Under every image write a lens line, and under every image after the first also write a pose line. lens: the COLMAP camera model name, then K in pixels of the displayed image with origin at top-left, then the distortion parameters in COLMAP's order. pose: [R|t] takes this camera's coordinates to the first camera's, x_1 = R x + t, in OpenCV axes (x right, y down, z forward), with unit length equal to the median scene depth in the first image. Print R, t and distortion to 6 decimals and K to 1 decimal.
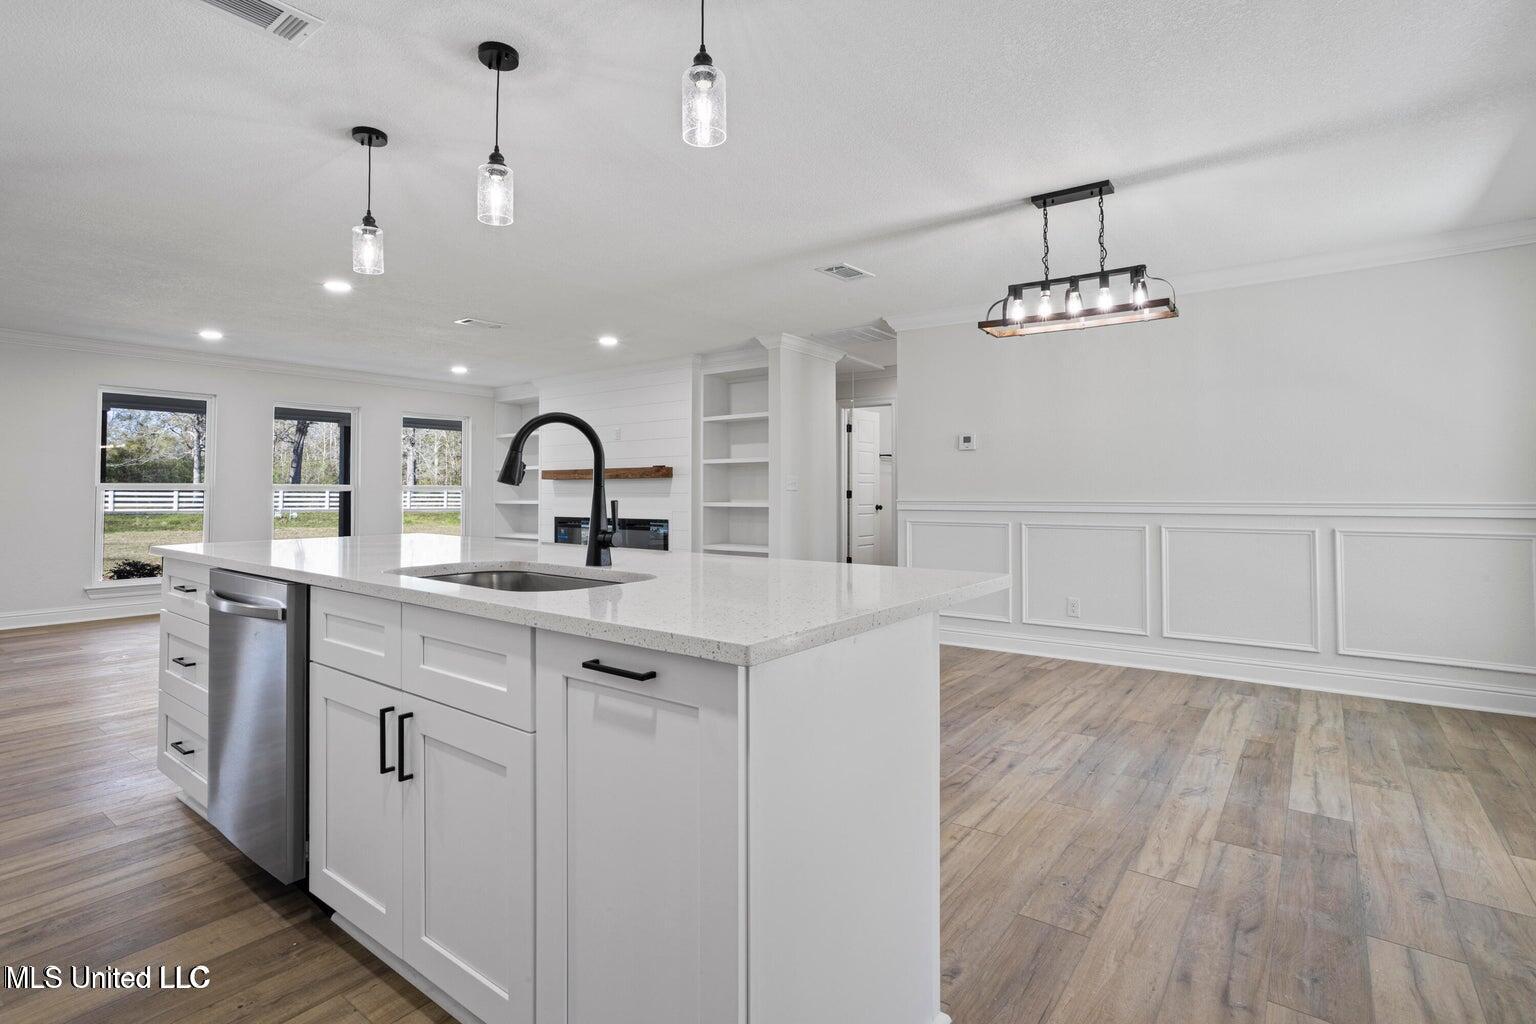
lens RADIAL K [[740.9, 0, 756.1], [0, 740.9, 470.8], [0, 0, 1]] dist [-0.035823, 0.018722]
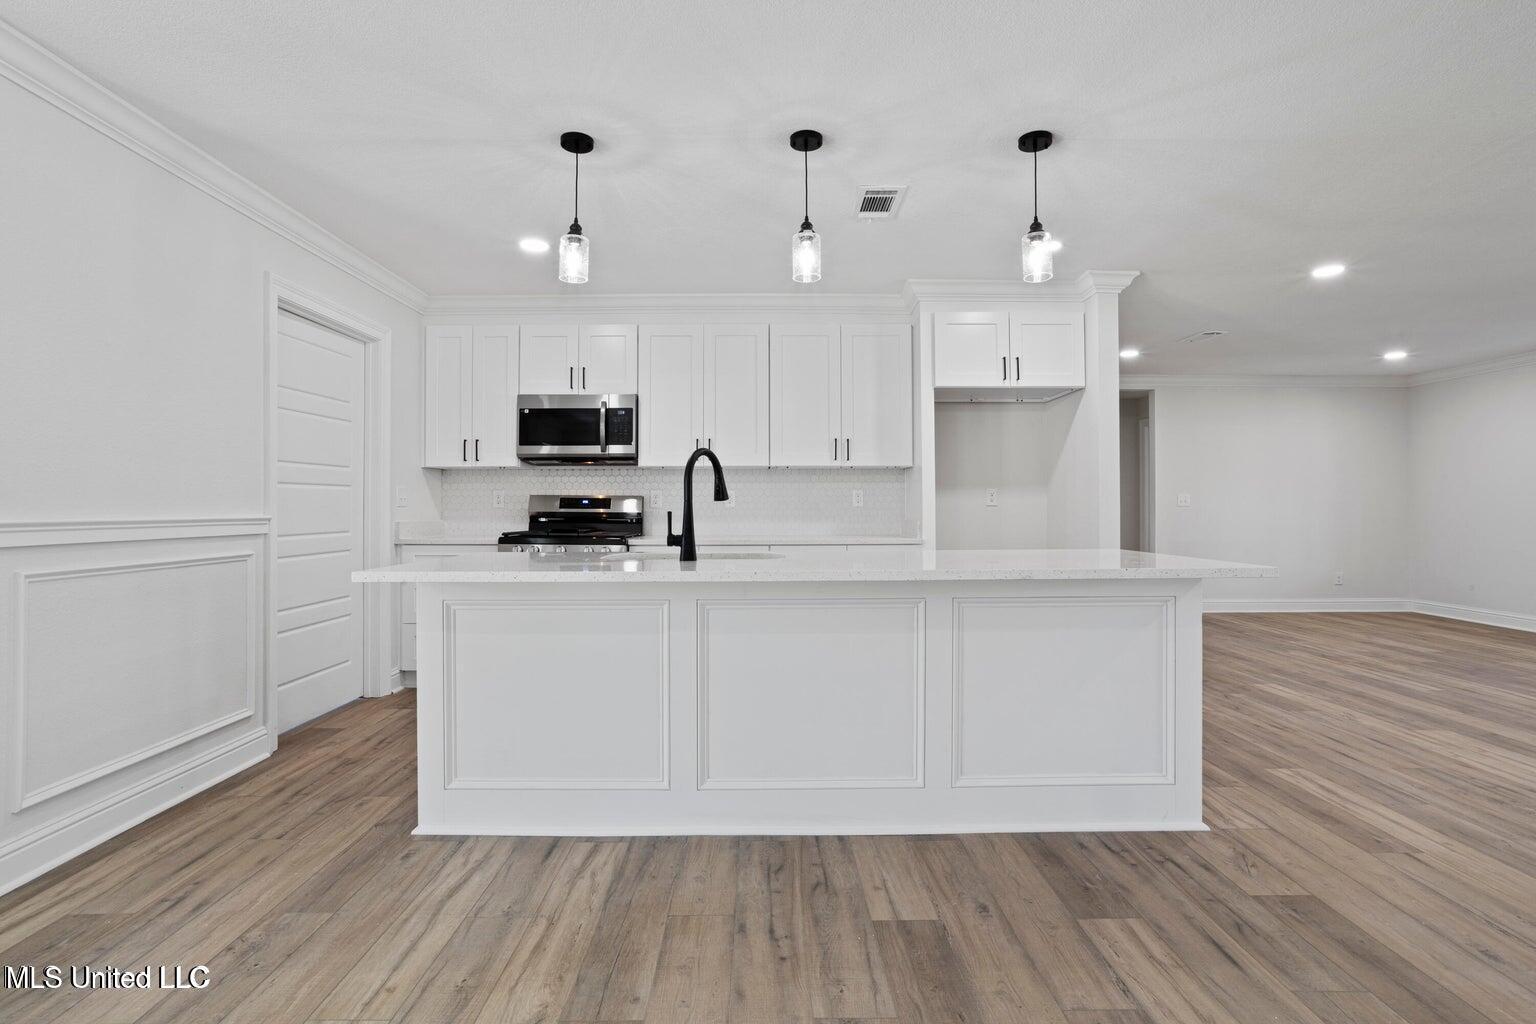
lens RADIAL K [[740.9, 0, 767.0], [0, 740.9, 502.7], [0, 0, 1]] dist [-0.035823, 0.018722]
pose [[-0.786567, -0.002566, -0.617499, 0.418194], [0.020042, 0.999358, -0.029683, 0.055029], [0.617179, -0.035724, -0.786011, 1.794163]]
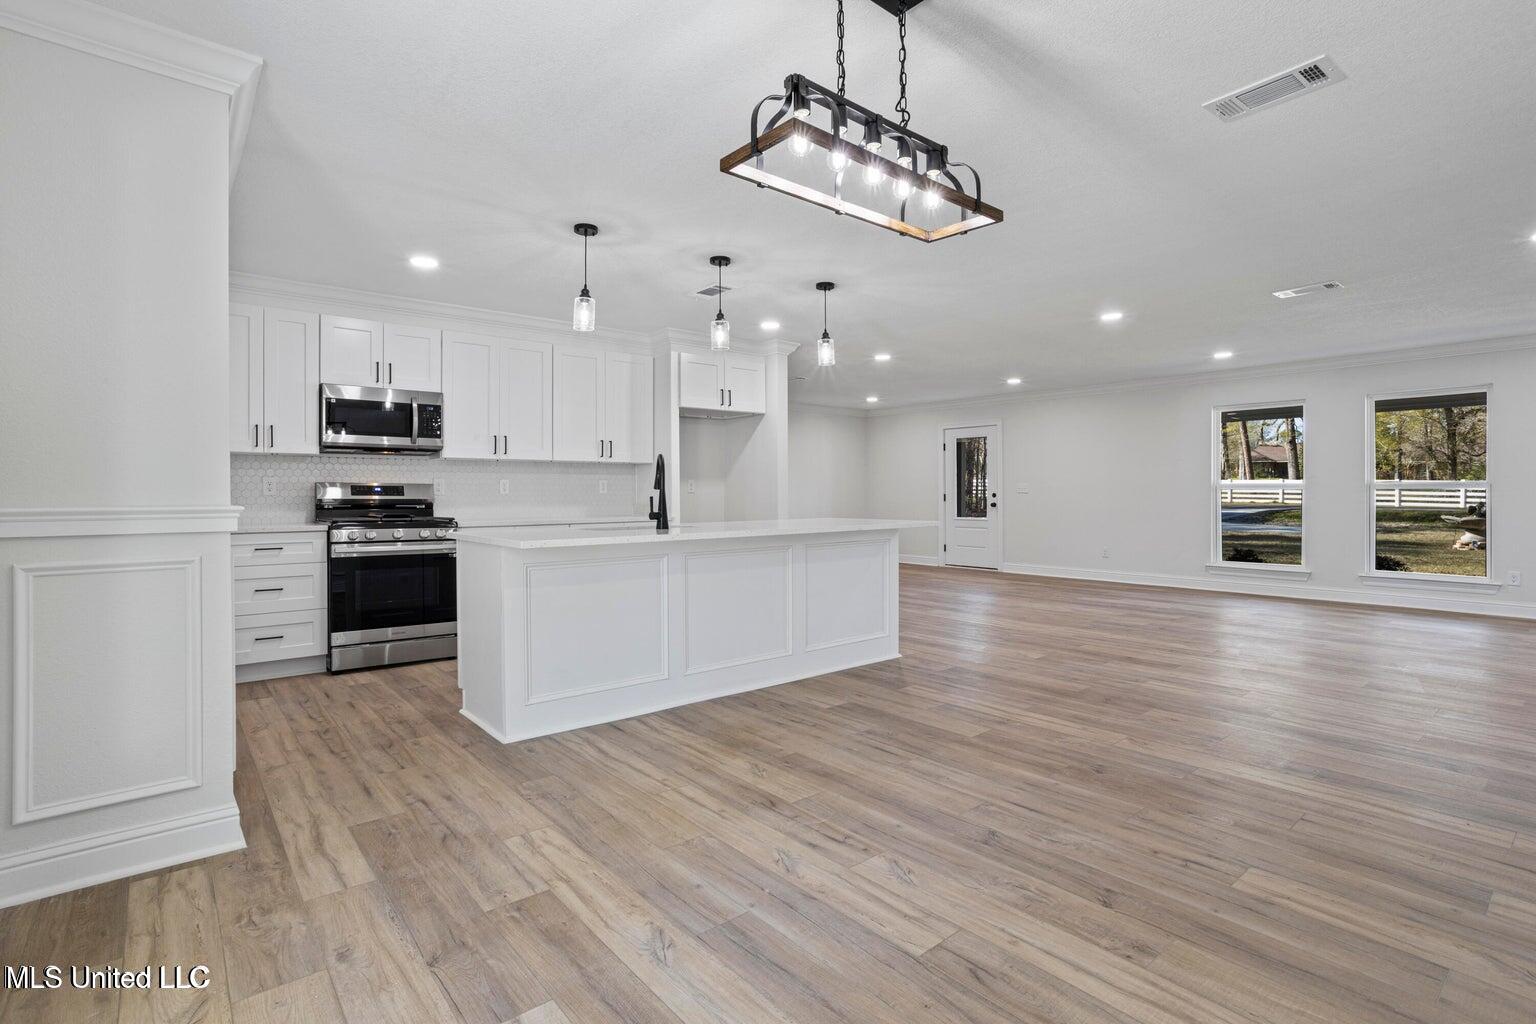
lens RADIAL K [[740.9, 0, 776.0], [0, 740.9, 486.4], [0, 0, 1]] dist [-0.035823, 0.018722]
pose [[-0.206254, -0.008982, -0.978457, 1.410458], [0.033269, 0.999315, -0.016186, 0.046207], [0.977933, -0.035891, -0.205814, 1.438366]]
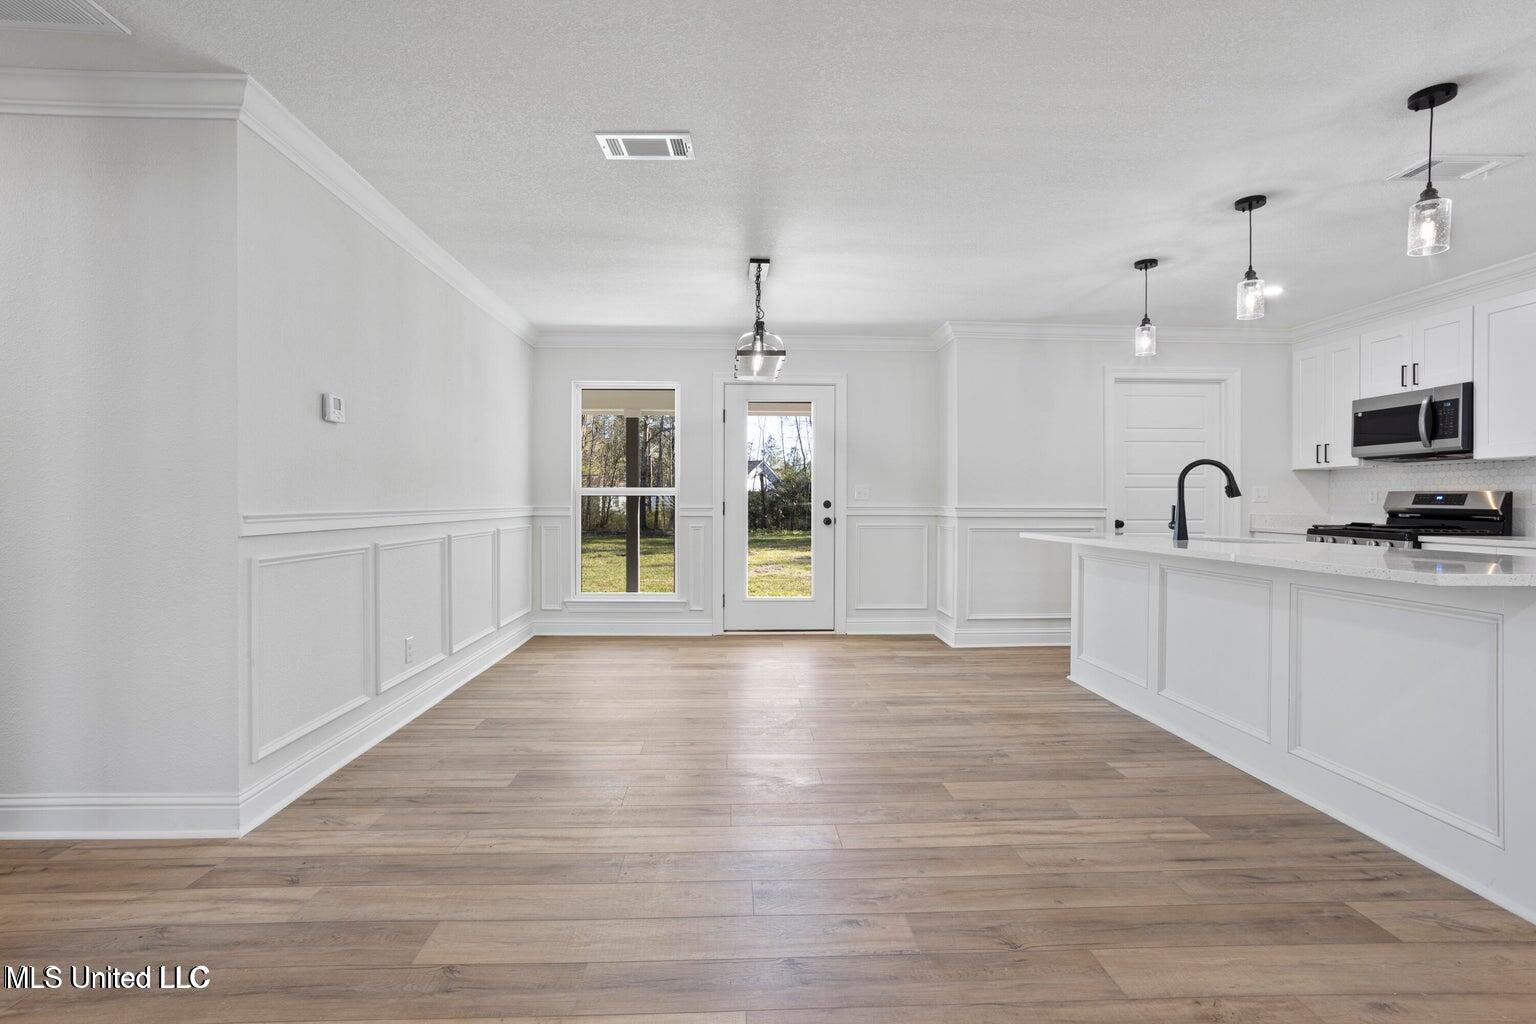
lens RADIAL K [[740.9, 0, 762.4], [0, 740.9, 513.5], [0, 0, 1]] dist [-0.035823, 0.018722]
pose [[-0.643973, -0.015027, 0.764901, -0.799796], [-0.027027, 0.999630, -0.003116, 0.078899], [-0.764571, -0.022679, -0.644140, 2.533870]]
